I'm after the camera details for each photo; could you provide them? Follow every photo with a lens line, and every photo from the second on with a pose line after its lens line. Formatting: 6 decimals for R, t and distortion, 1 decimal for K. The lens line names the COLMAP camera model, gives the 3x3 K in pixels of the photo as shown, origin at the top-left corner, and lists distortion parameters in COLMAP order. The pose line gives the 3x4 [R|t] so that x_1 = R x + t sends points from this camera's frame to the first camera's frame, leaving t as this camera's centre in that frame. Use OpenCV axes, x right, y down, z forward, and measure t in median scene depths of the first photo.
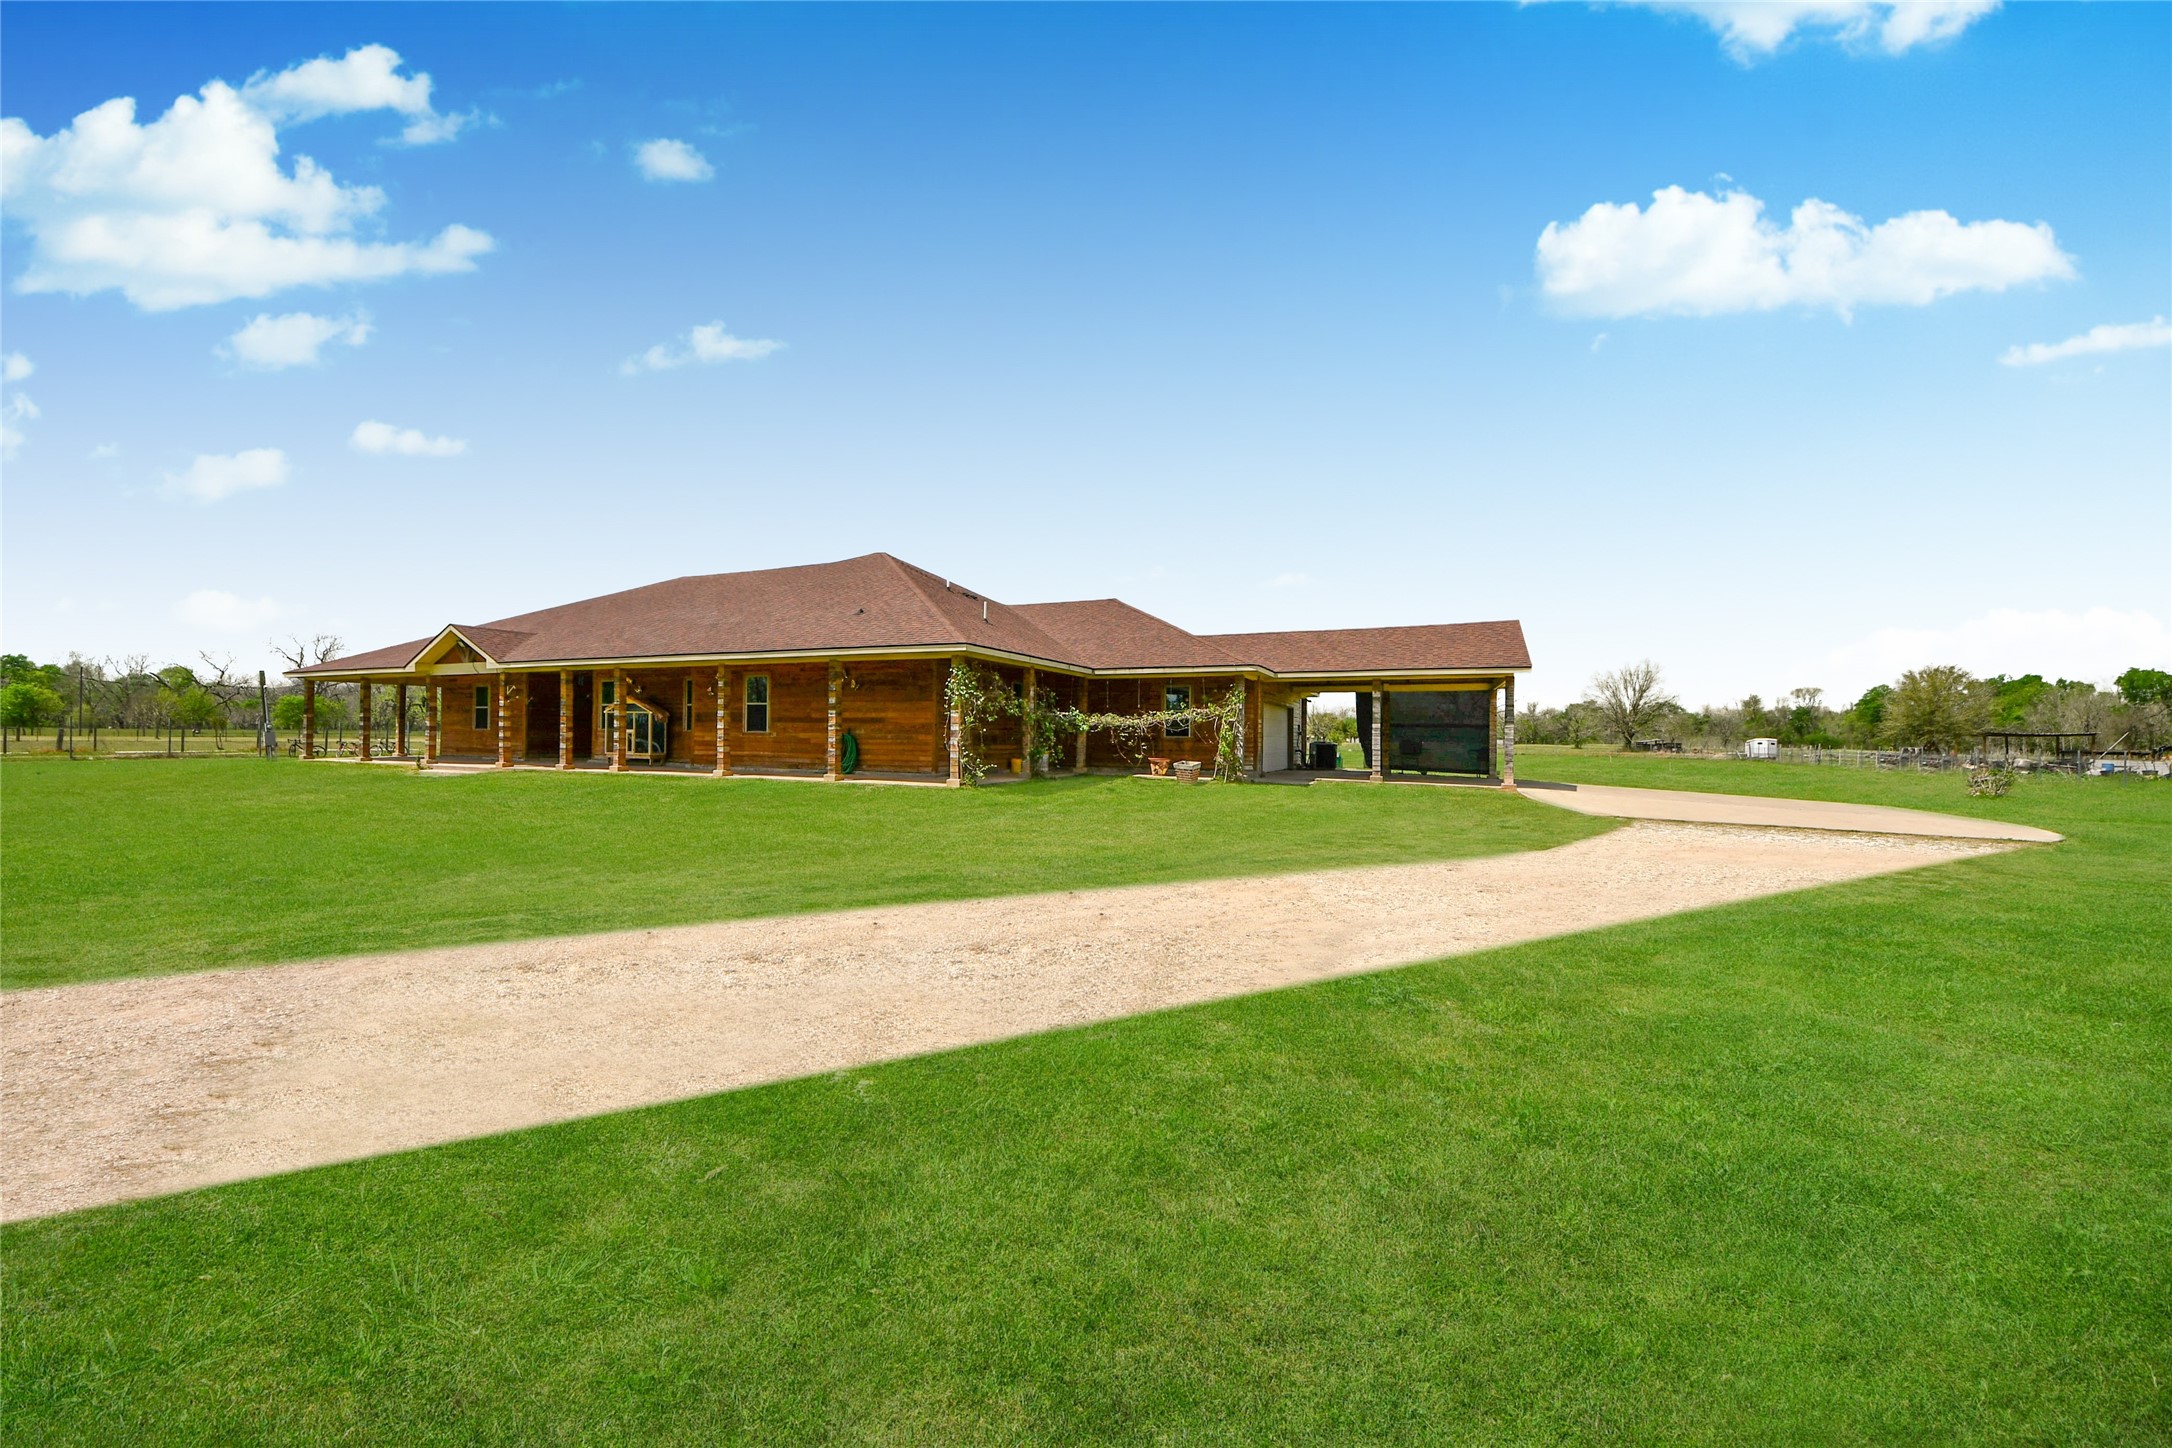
lens RADIAL K [[771.1, 0, 1070.4], [0, 771.1, 721.7], [0, 0, 1]] dist [0.037011, -0.003160]
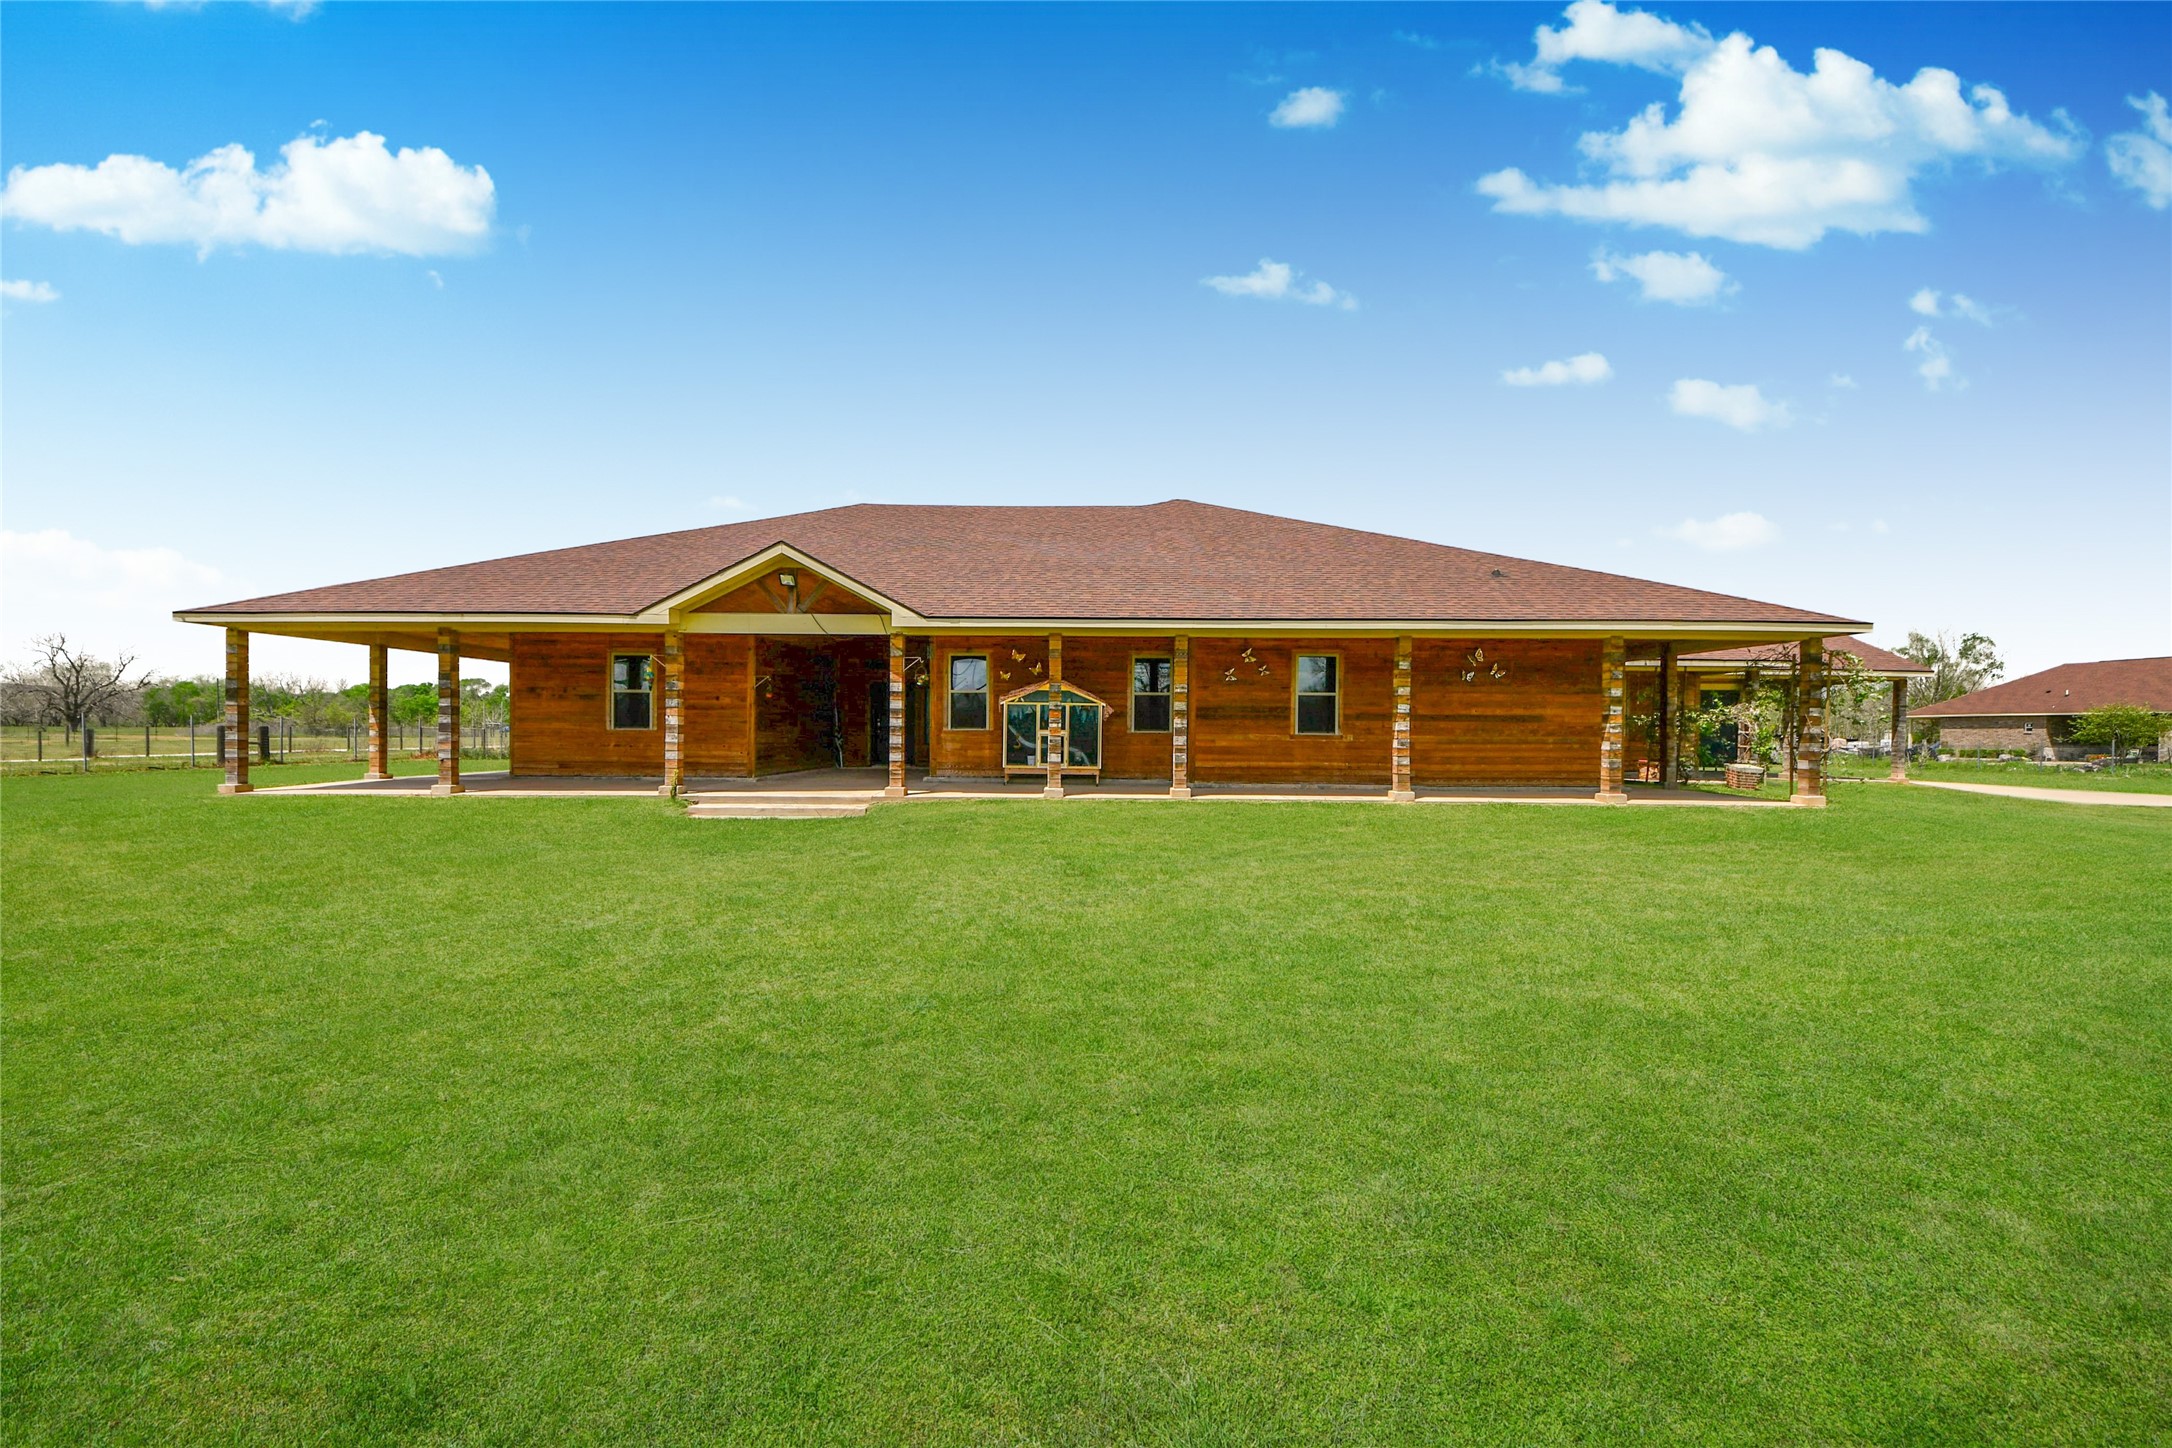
lens RADIAL K [[771.1, 0, 1083.1], [0, 771.1, 723.5], [0, 0, 1]] dist [0.037011, -0.003160]
pose [[0.908423, 0.000365, 0.418052, -0.843126], [-0.005326, 0.999929, 0.010699, -0.002866], [-0.418018, -0.011946, 0.908360, 0.422244]]
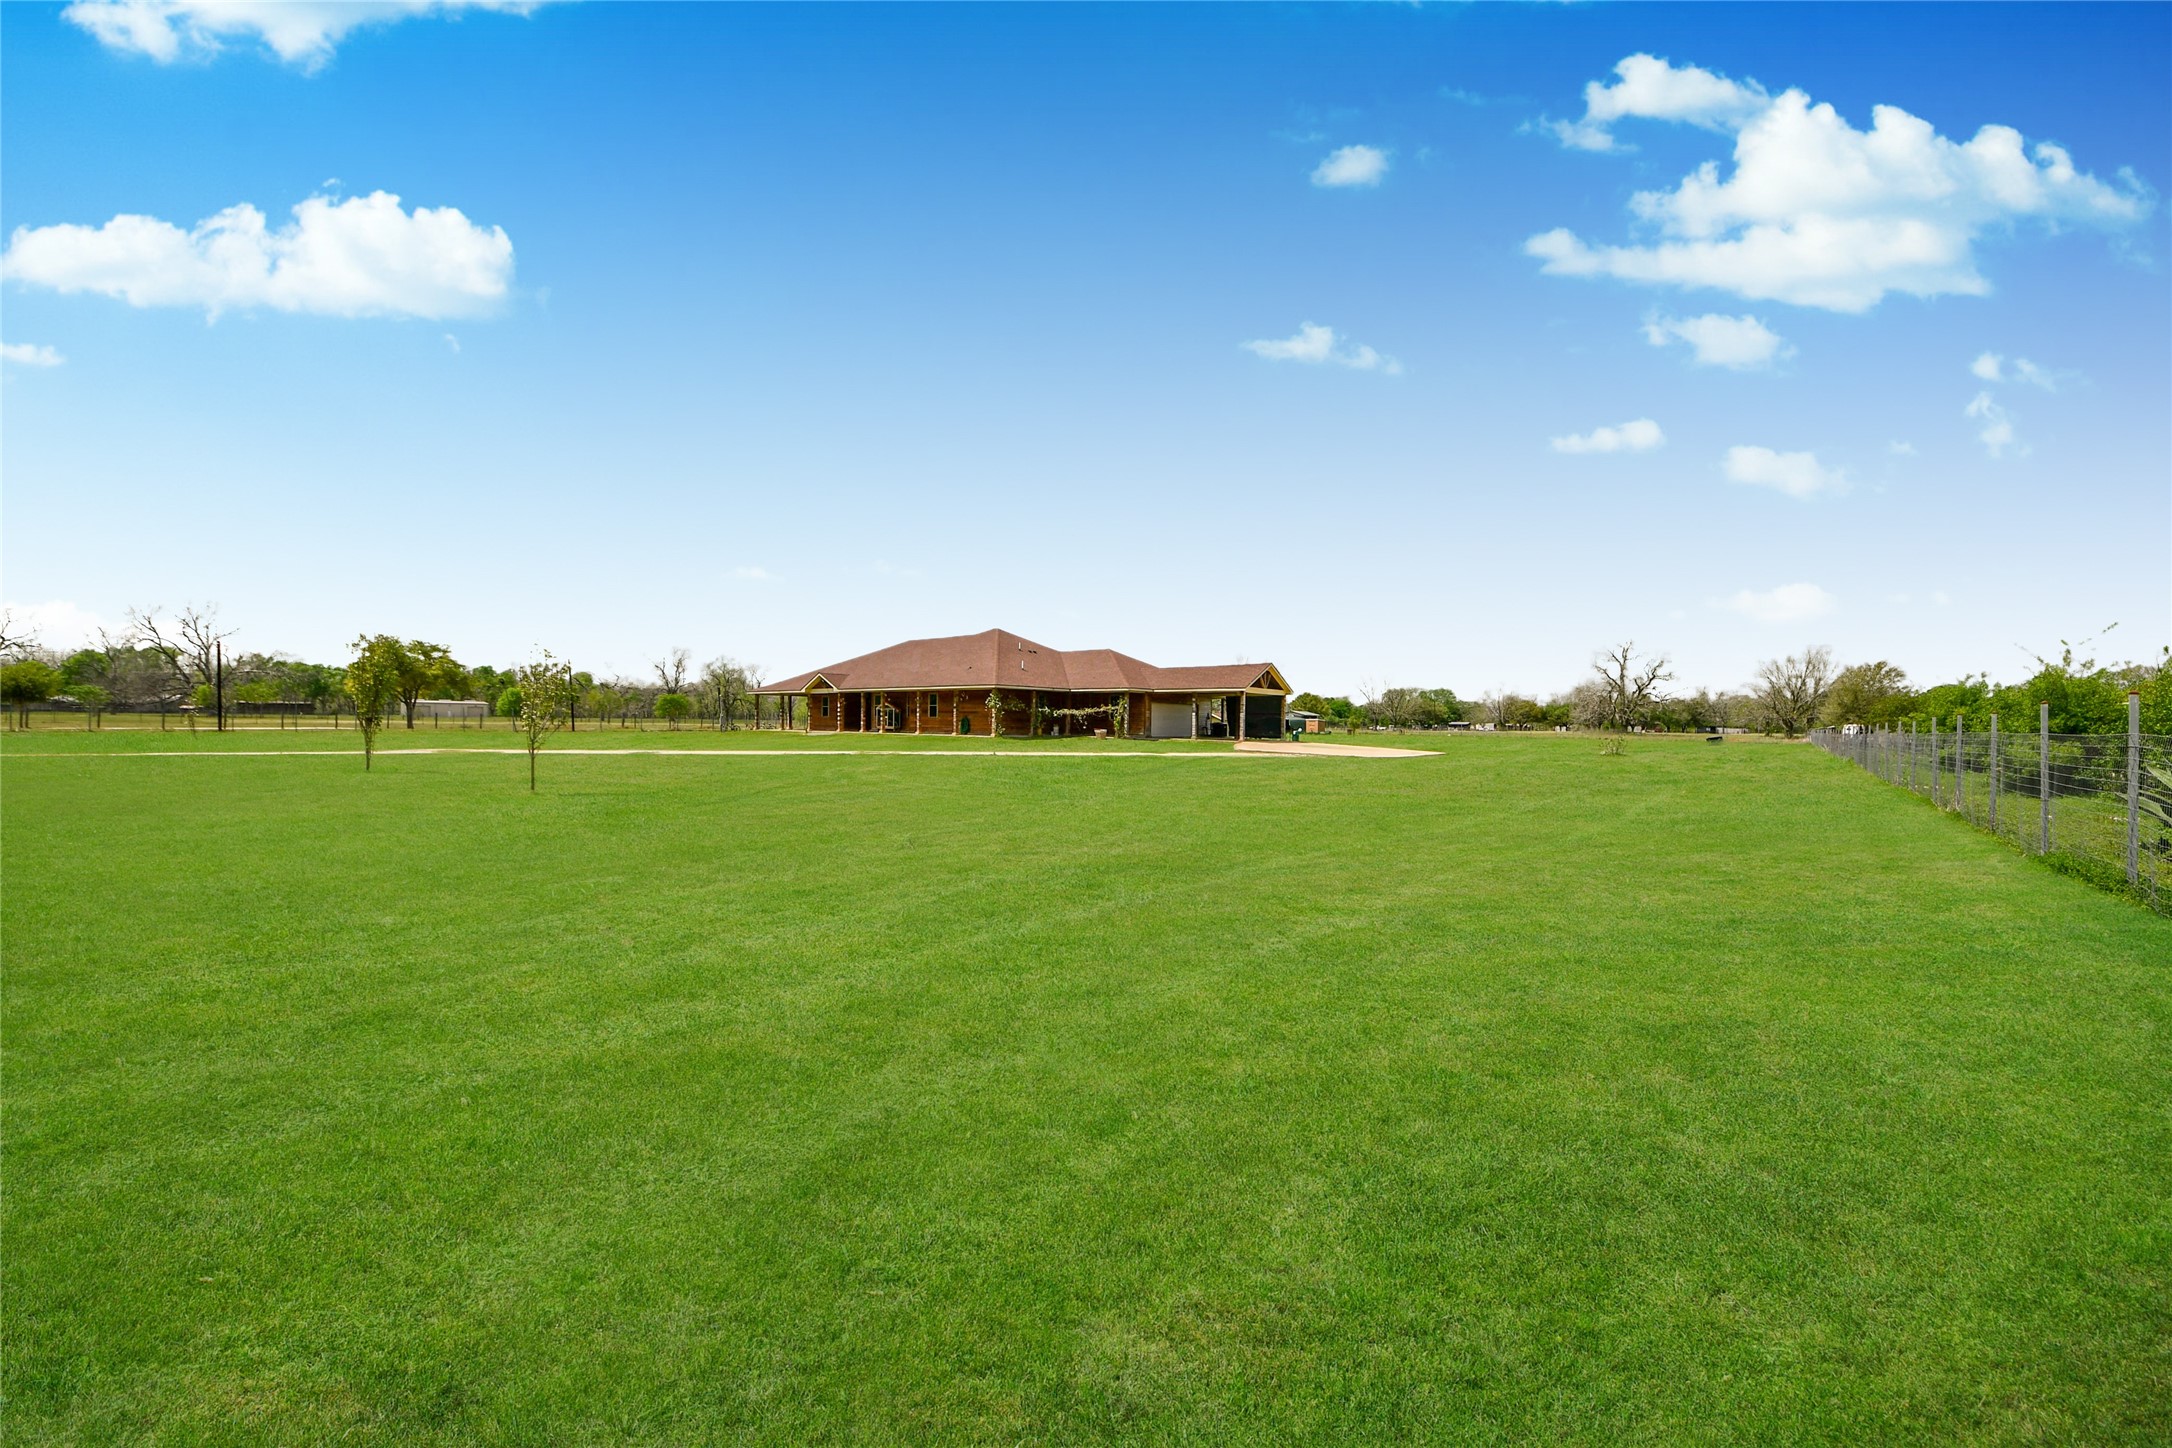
lens RADIAL K [[771.1, 0, 1089.0], [0, 771.1, 717.4], [0, 0, 1]] dist [0.037011, -0.003160]
pose [[0.967729, -0.002829, -0.251976, 0.609239], [0.005225, 0.999947, 0.008839, -0.004957], [0.251937, -0.009870, 0.967693, -1.092978]]
